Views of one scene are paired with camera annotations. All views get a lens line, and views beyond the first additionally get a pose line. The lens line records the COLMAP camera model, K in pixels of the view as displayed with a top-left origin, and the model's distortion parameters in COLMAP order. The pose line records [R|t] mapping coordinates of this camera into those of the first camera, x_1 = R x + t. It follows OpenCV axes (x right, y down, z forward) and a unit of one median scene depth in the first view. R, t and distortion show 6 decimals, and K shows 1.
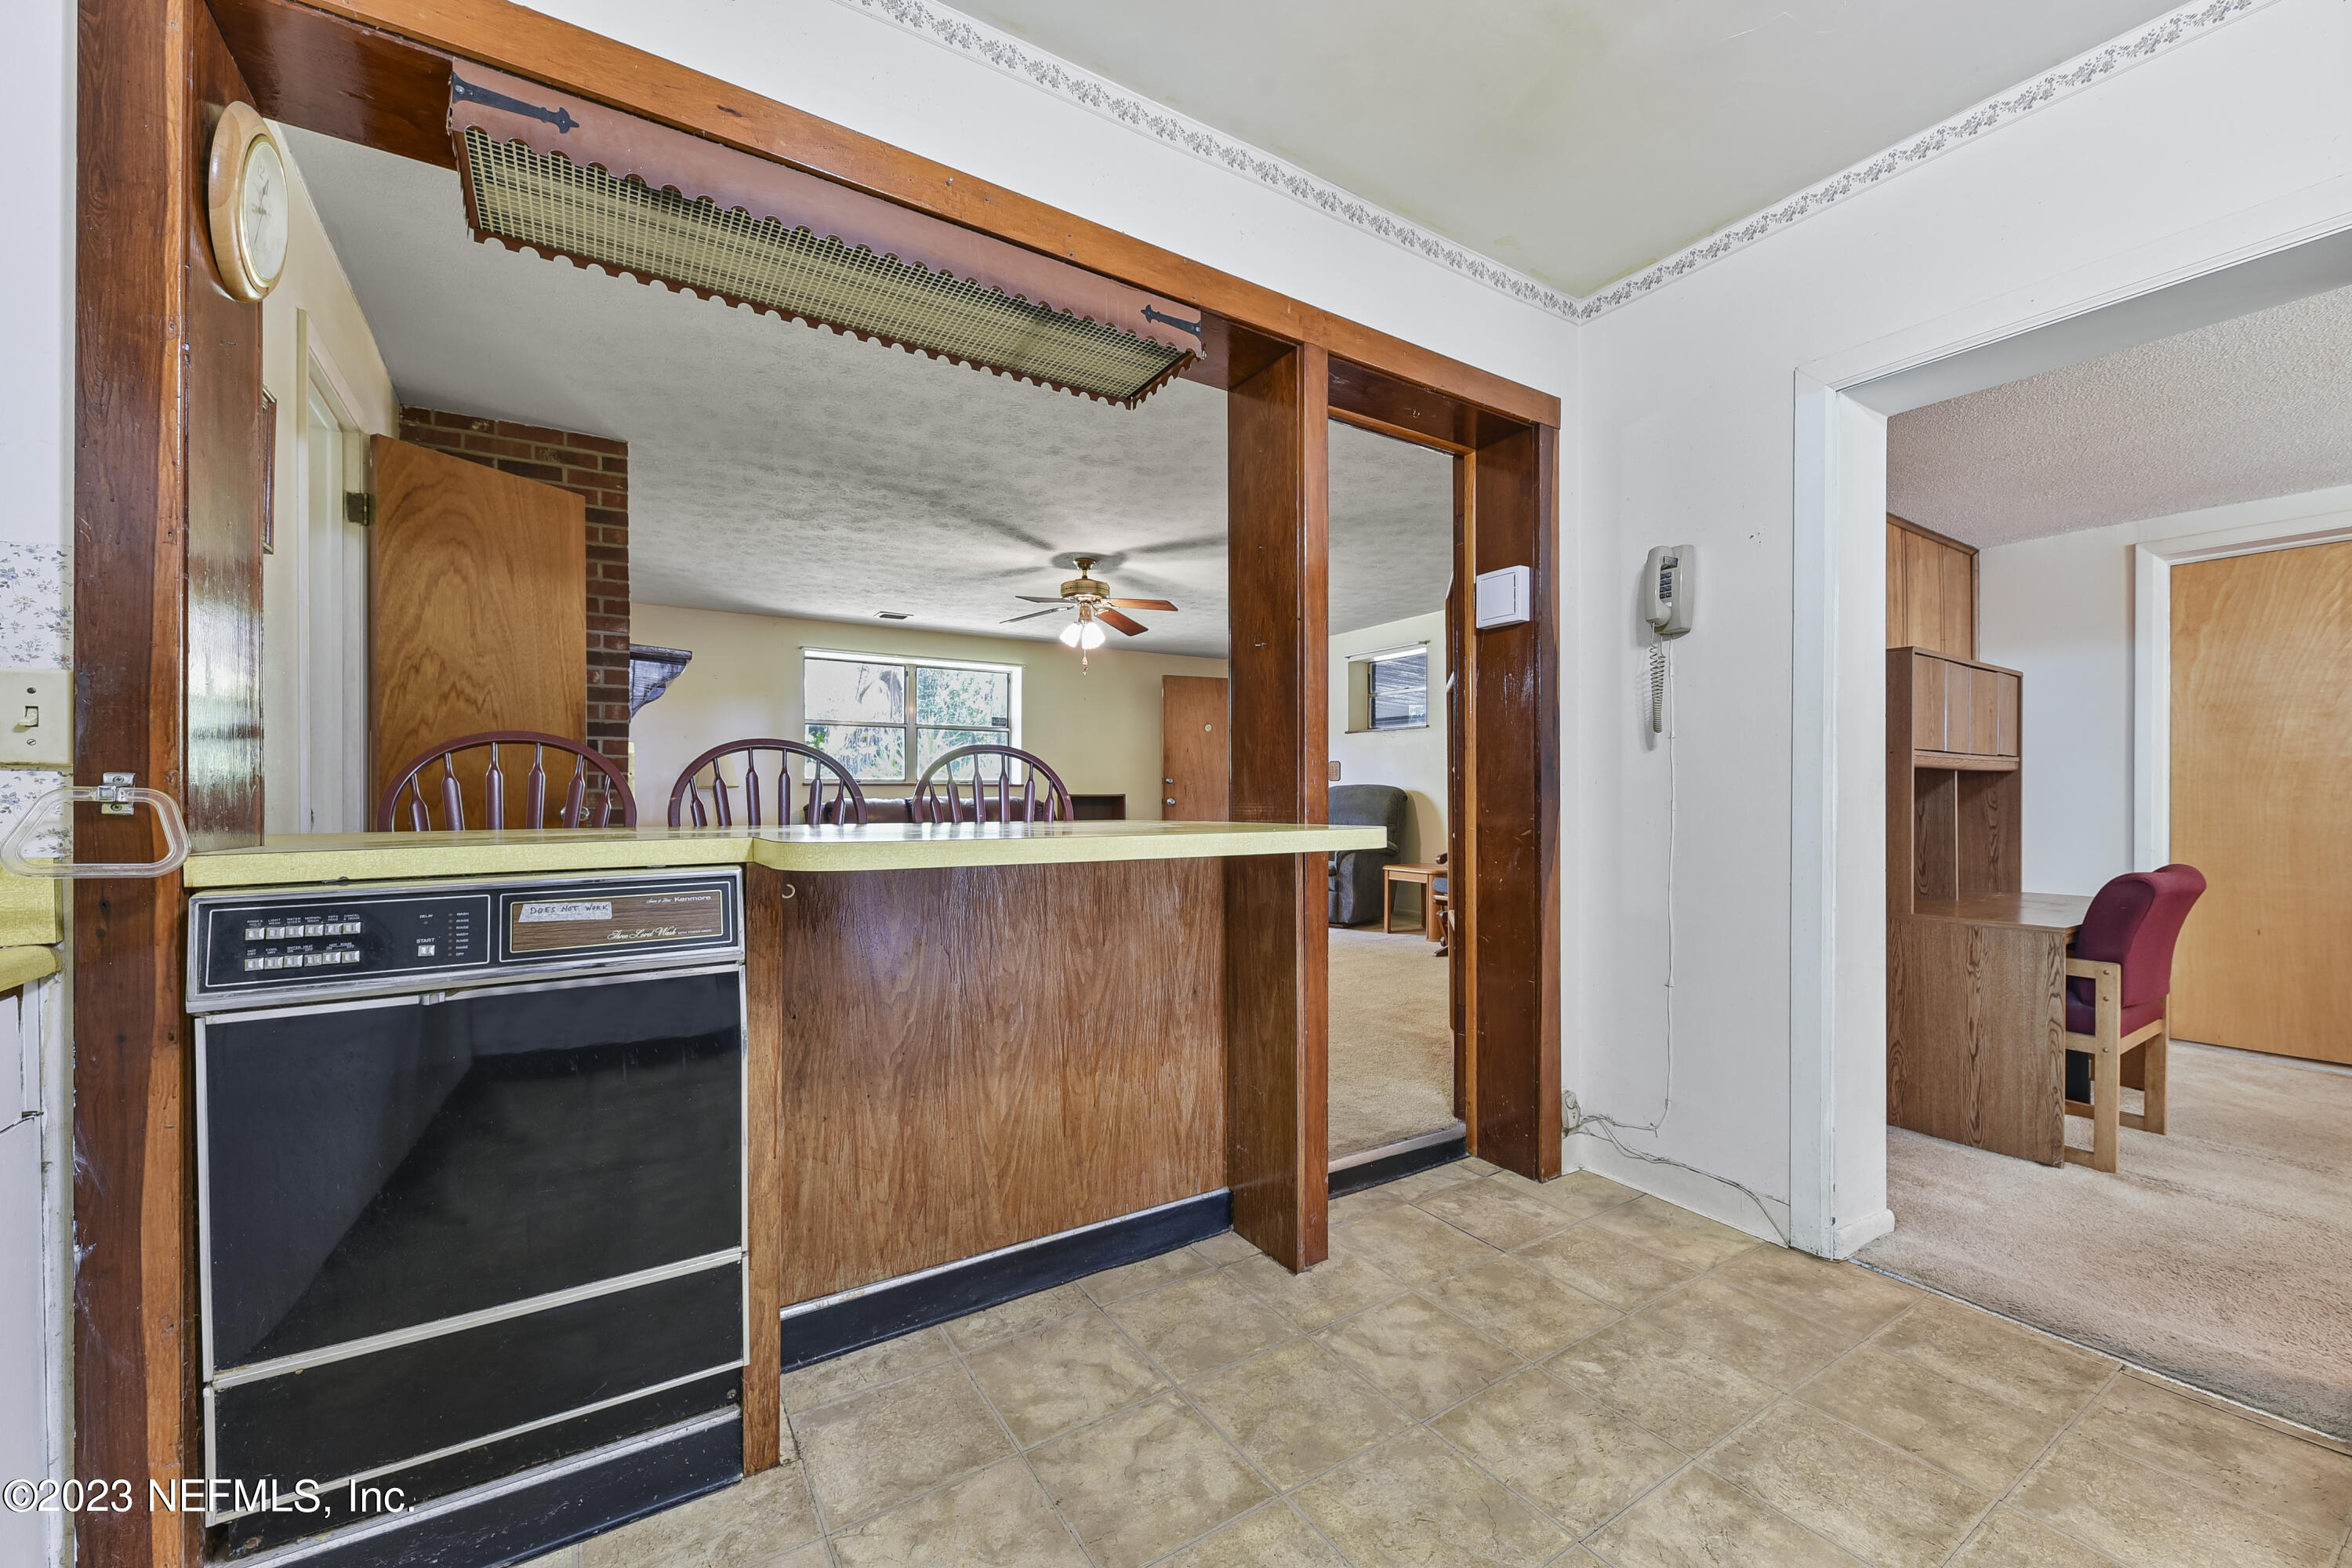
lens RADIAL K [[927.6, 0, 1182.5], [0, 927.6, 788.7], [0, 0, 1]] dist [-0.003552, -0.000249]
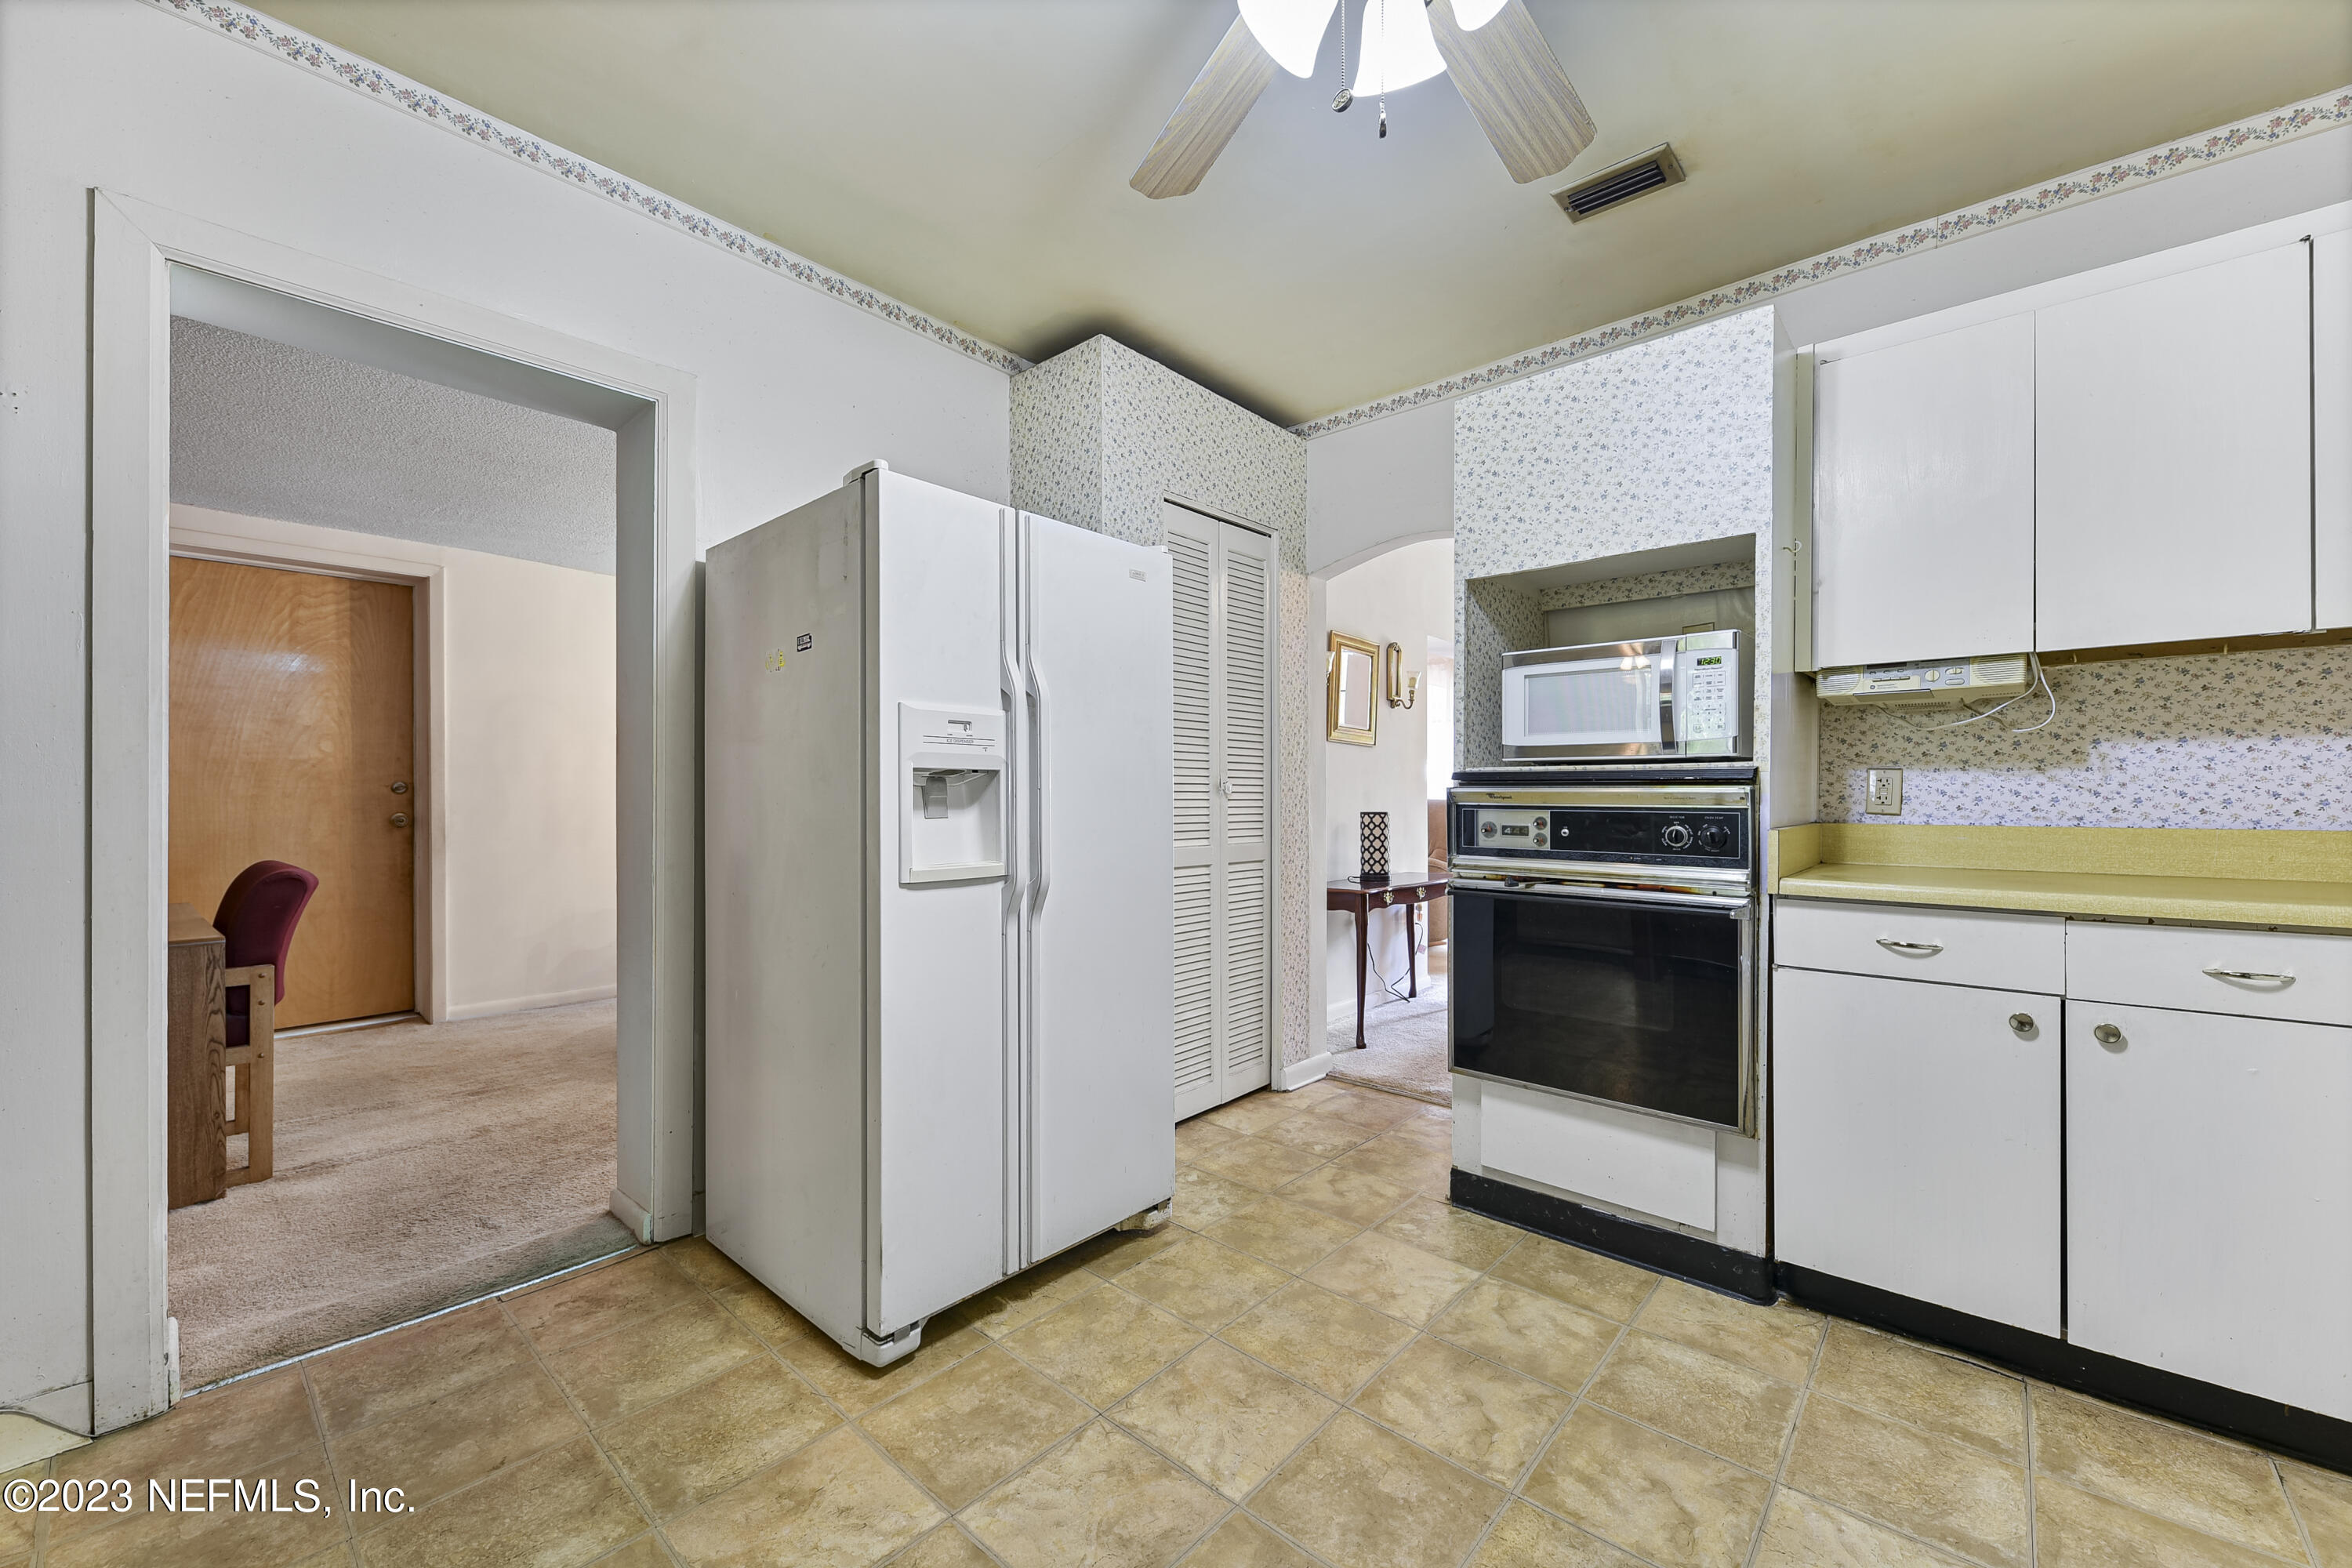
lens RADIAL K [[927.6, 0, 1182.1], [0, 927.6, 793.1], [0, 0, 1]] dist [-0.003552, -0.000249]
pose [[-0.267565, -0.003434, 0.963534, -0.203904], [-0.003069, 0.999992, 0.002712, 0.001317], [-0.963535, -0.002232, -0.267573, 0.341426]]
